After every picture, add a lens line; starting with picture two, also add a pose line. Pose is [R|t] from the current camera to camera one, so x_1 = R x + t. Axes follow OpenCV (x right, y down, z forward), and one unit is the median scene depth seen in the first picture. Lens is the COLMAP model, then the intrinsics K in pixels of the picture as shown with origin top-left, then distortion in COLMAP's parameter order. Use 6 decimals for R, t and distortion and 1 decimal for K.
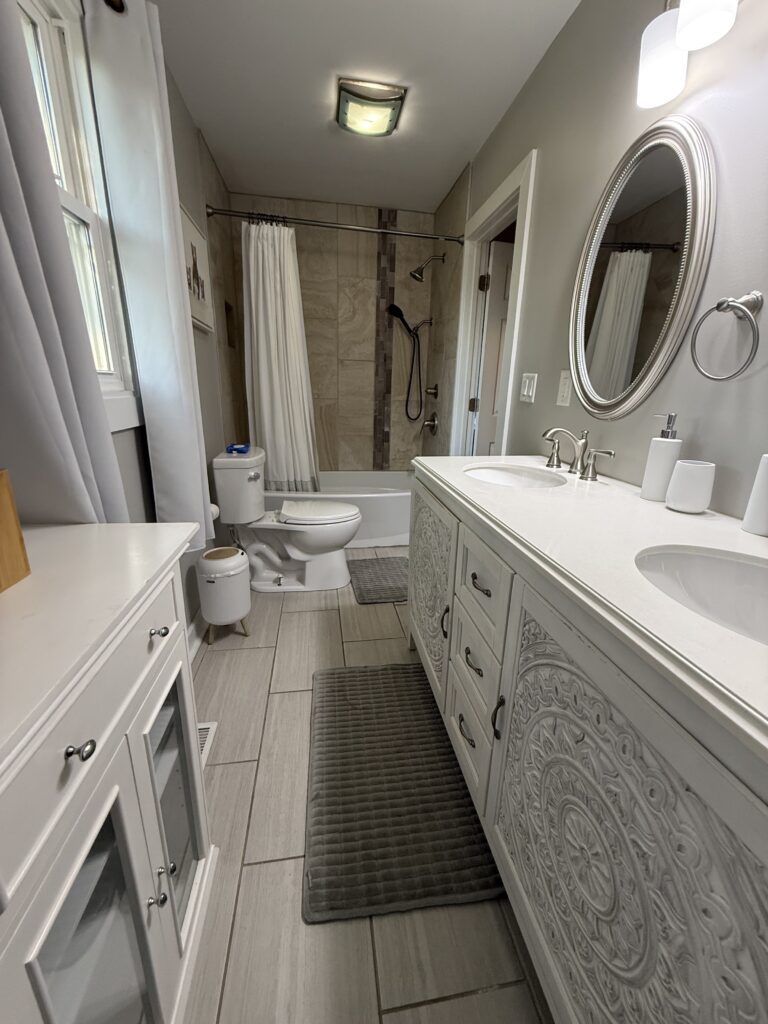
lens RADIAL K [[409.1, 0, 386.6], [0, 409.1, 512.0], [0, 0, 1]] dist [-0.001323, 0.000408]
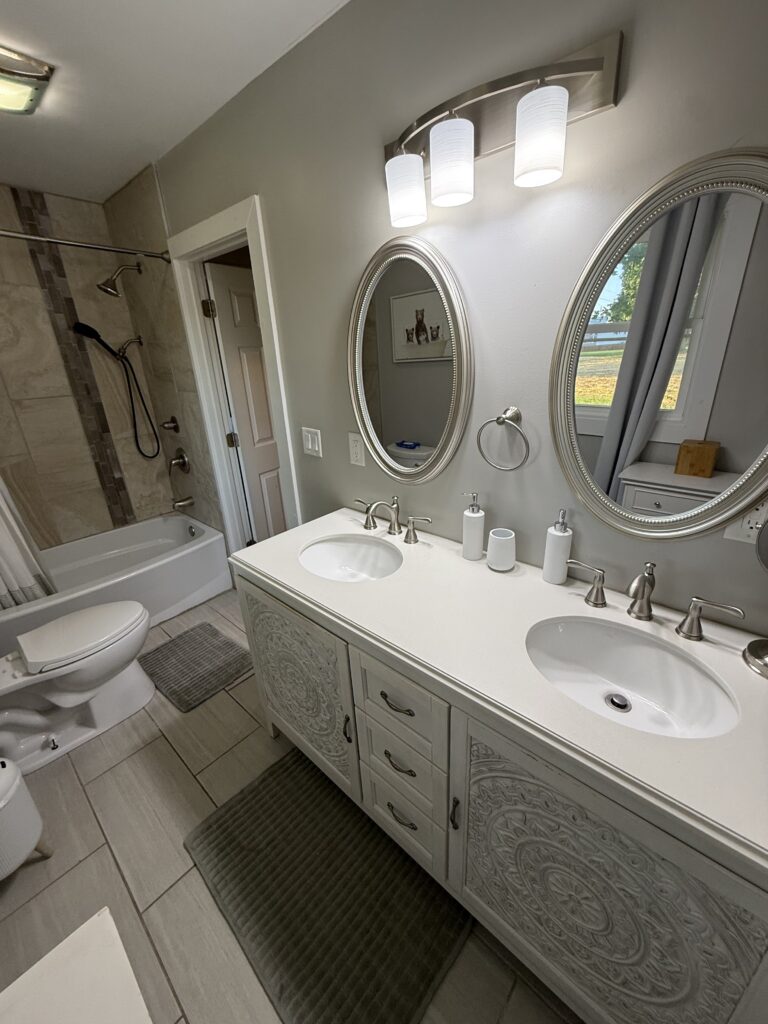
lens RADIAL K [[409.1, 0, 387.6], [0, 409.1, 510.7], [0, 0, 1]] dist [-0.001323, 0.000408]
pose [[0.771040, -0.284852, 0.569523, -0.107653], [0.242704, 0.958319, 0.150731, -0.203127], [-0.588720, 0.022006, 0.808037, 0.066527]]
